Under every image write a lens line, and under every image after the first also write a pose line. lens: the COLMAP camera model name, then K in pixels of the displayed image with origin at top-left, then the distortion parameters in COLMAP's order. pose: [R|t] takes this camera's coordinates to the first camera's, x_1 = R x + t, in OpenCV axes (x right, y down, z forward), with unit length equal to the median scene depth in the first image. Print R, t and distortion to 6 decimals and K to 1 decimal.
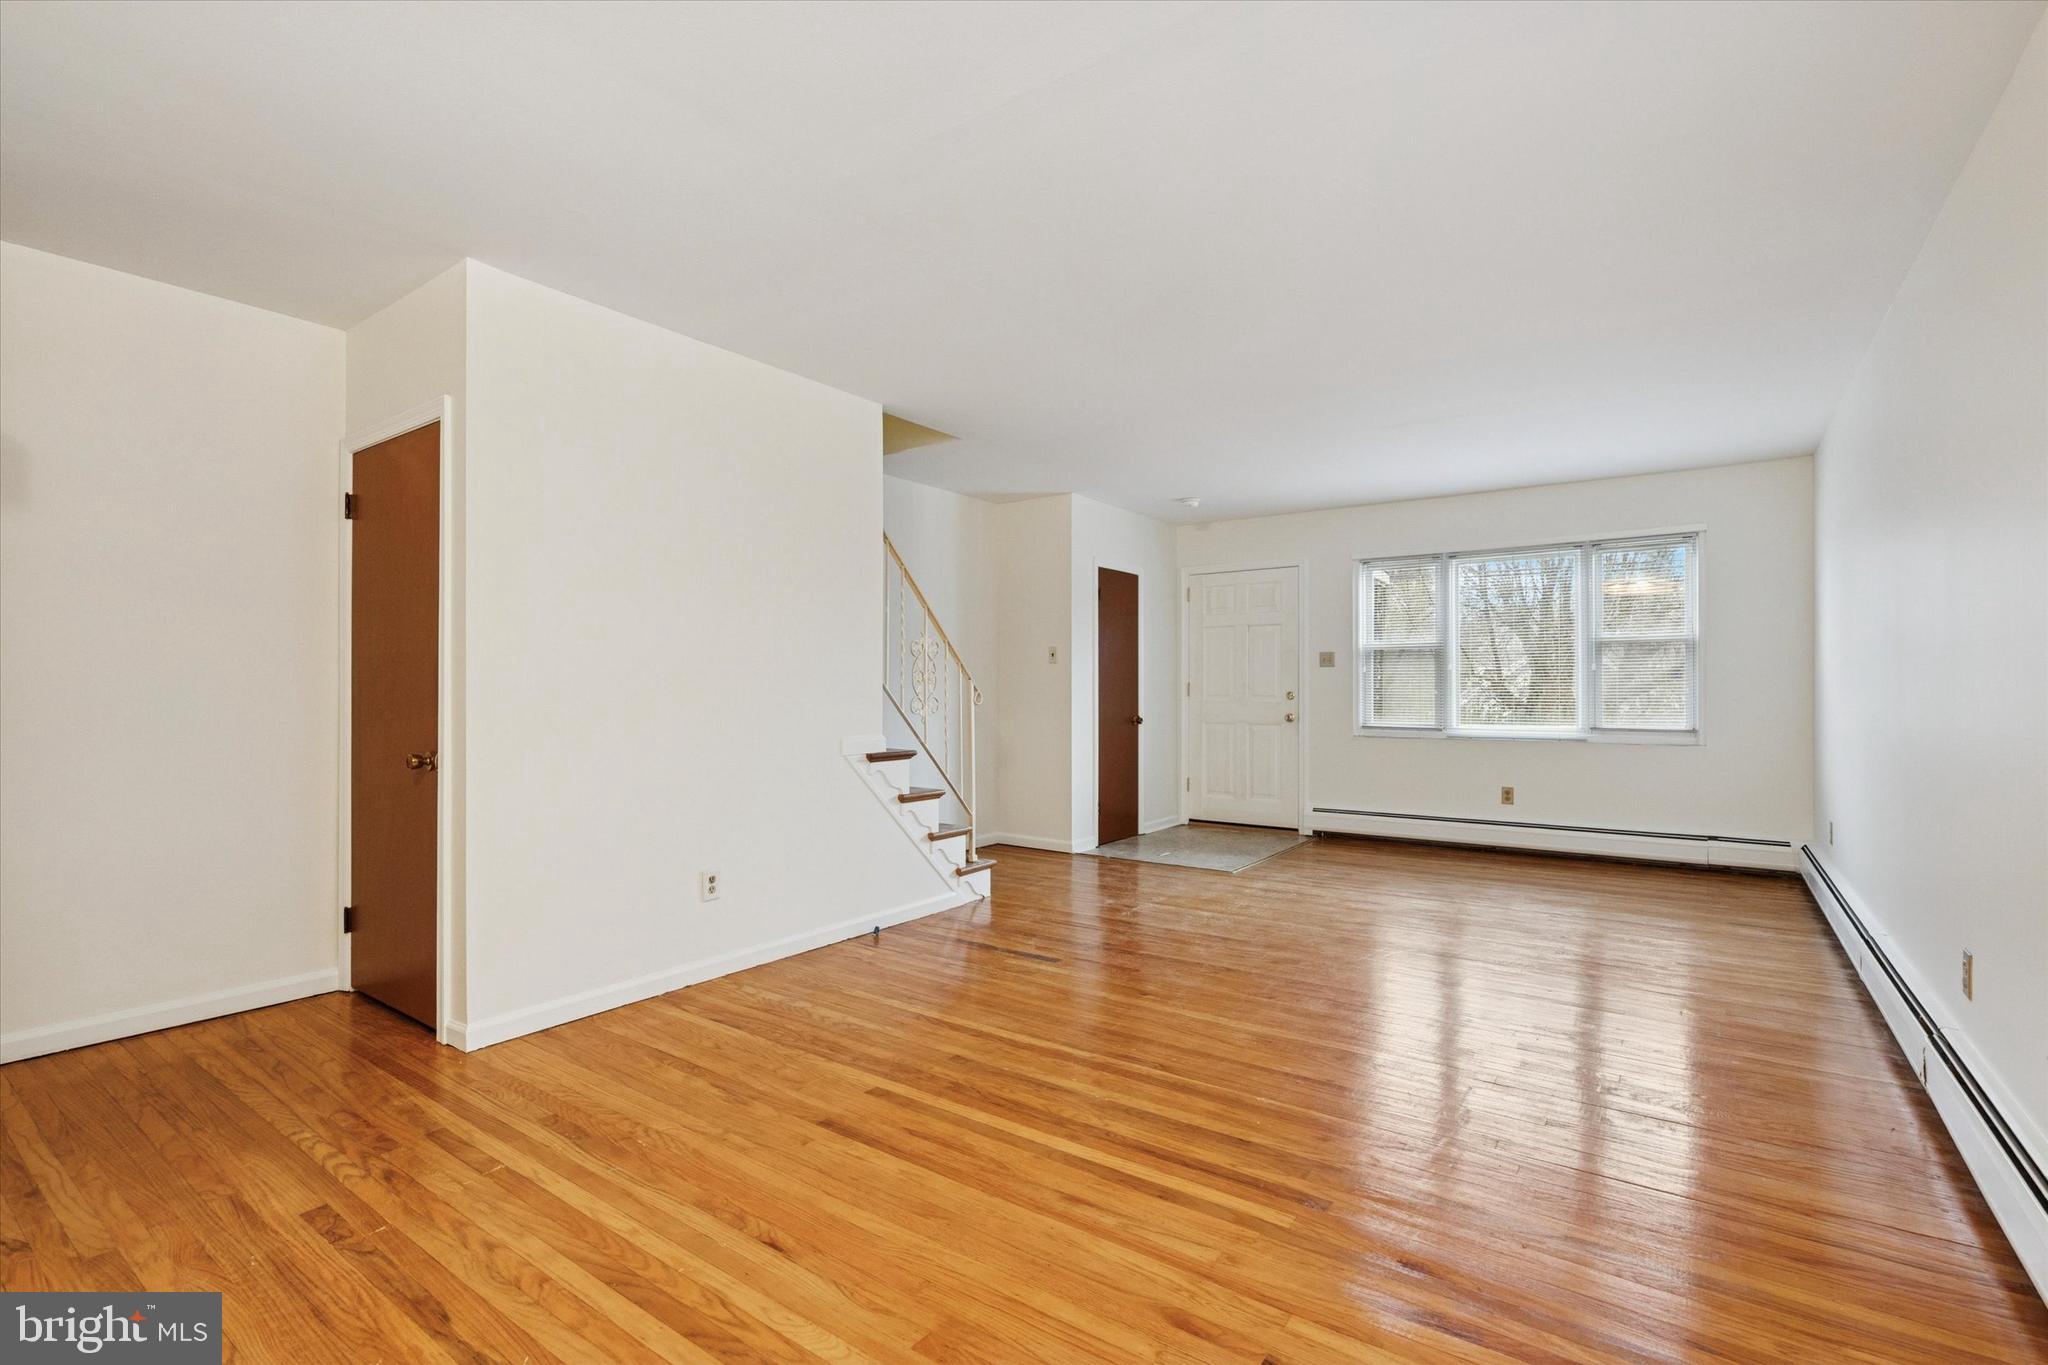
lens RADIAL K [[924.2, 0, 1019.1], [0, 924.2, 693.3], [0, 0, 1]] dist [-0.013786, 0.001167]
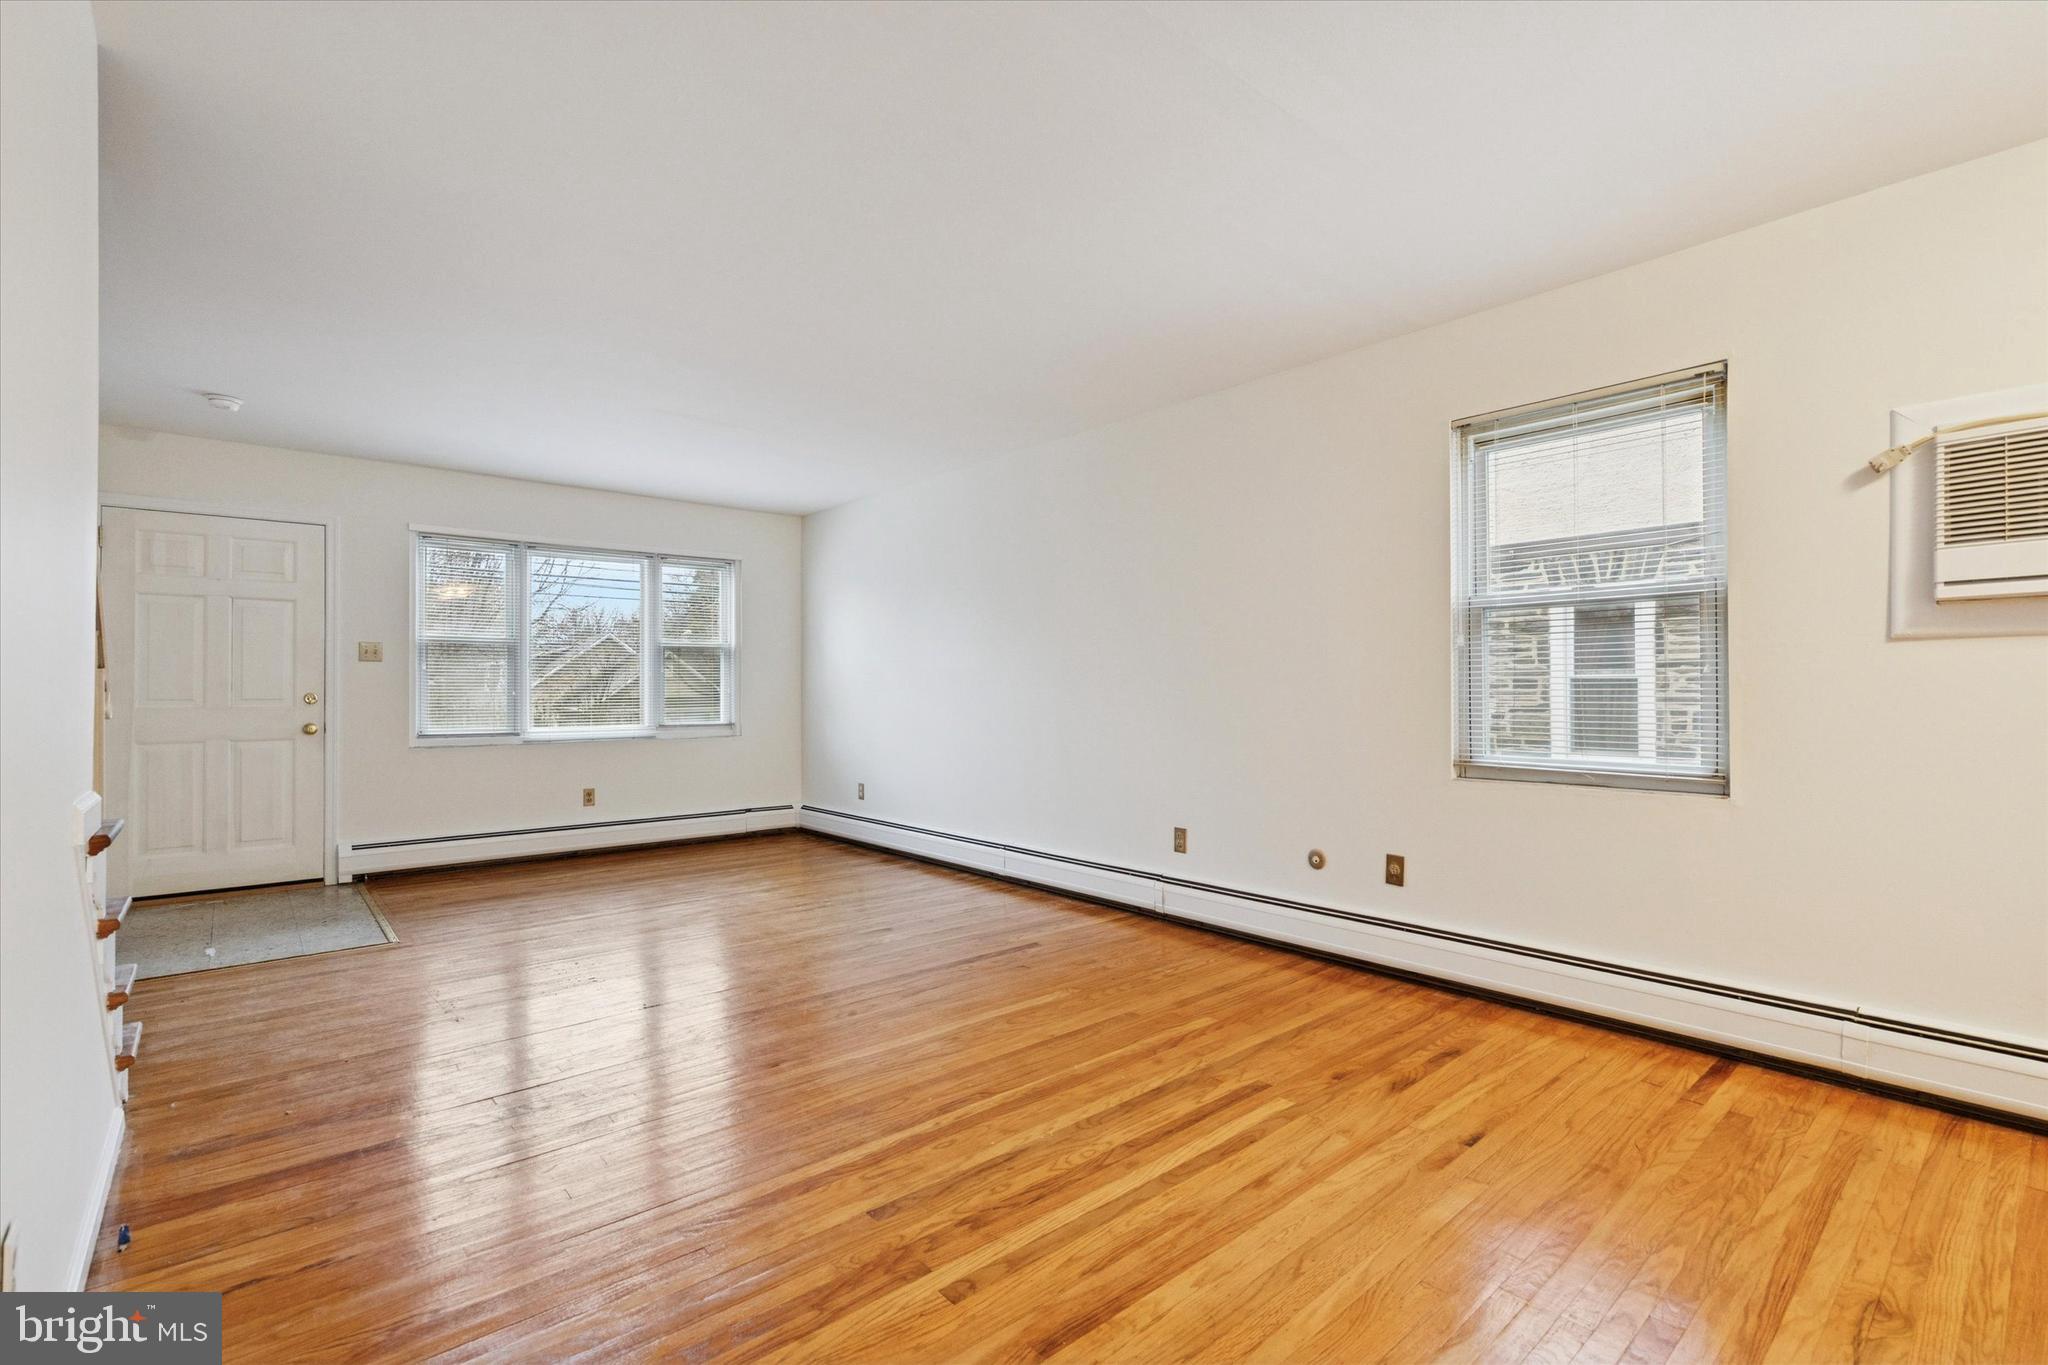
lens RADIAL K [[924.2, 0, 994.9], [0, 924.2, 690.0], [0, 0, 1]] dist [-0.013786, 0.001167]
pose [[0.244246, 0.000146, 0.969713, -0.385200], [0.006576, 0.999977, -0.001807, 0.000342], [-0.969691, 0.006819, 0.244239, 0.394851]]
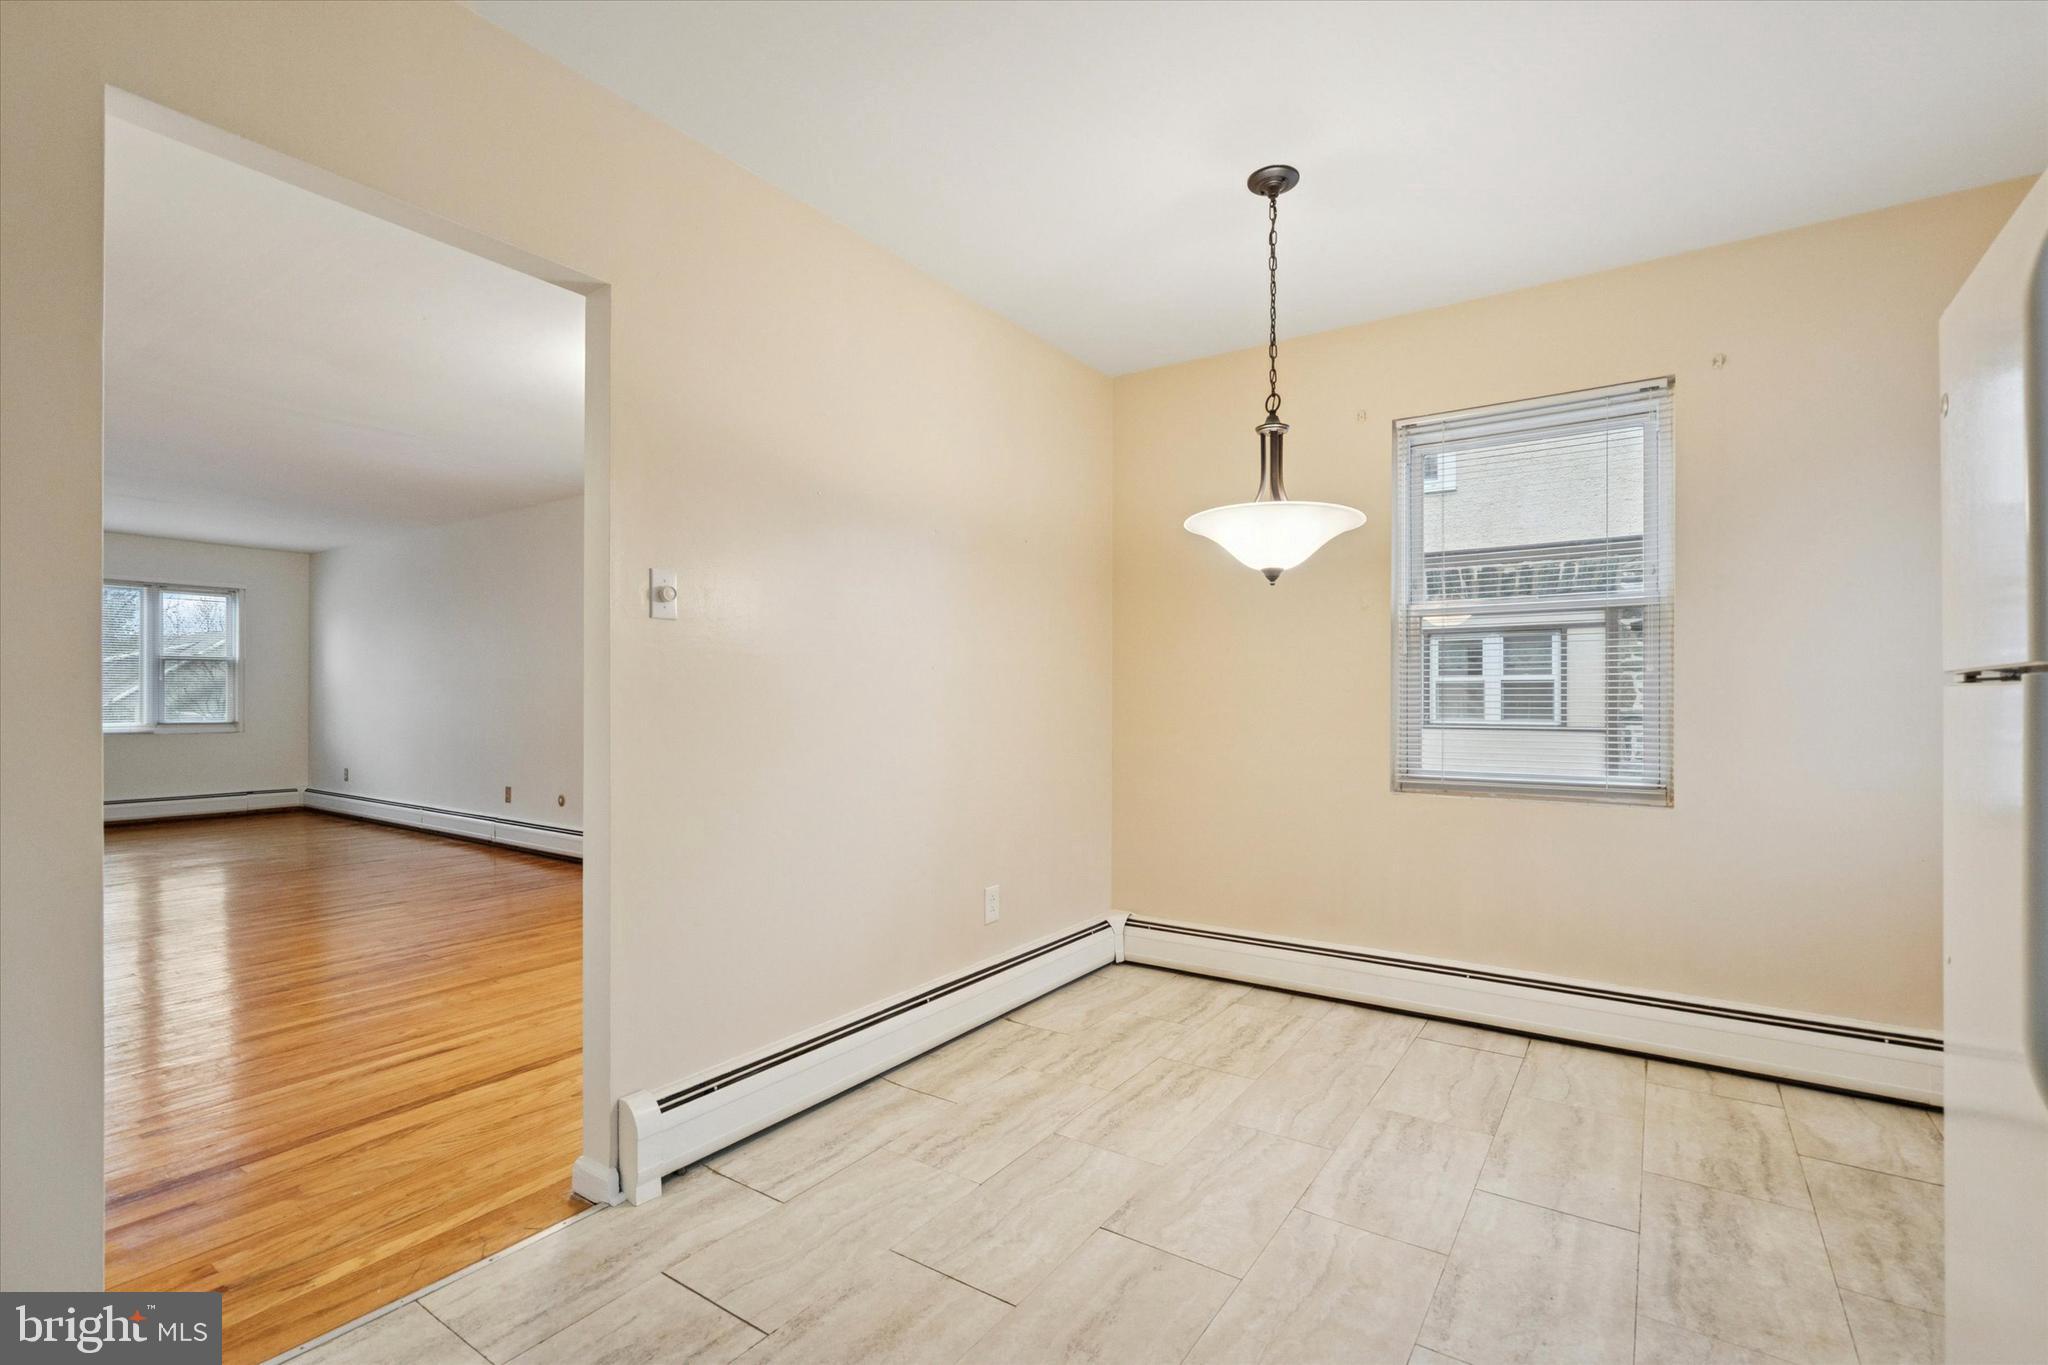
lens RADIAL K [[924.2, 0, 1011.1], [0, 924.2, 684.8], [0, 0, 1]] dist [-0.013786, 0.001167]
pose [[-0.033726, 0.011620, 0.999364, -0.839998], [-0.000131, 0.999932, -0.011631, -0.002883], [-0.999431, -0.000523, -0.033722, -0.214361]]
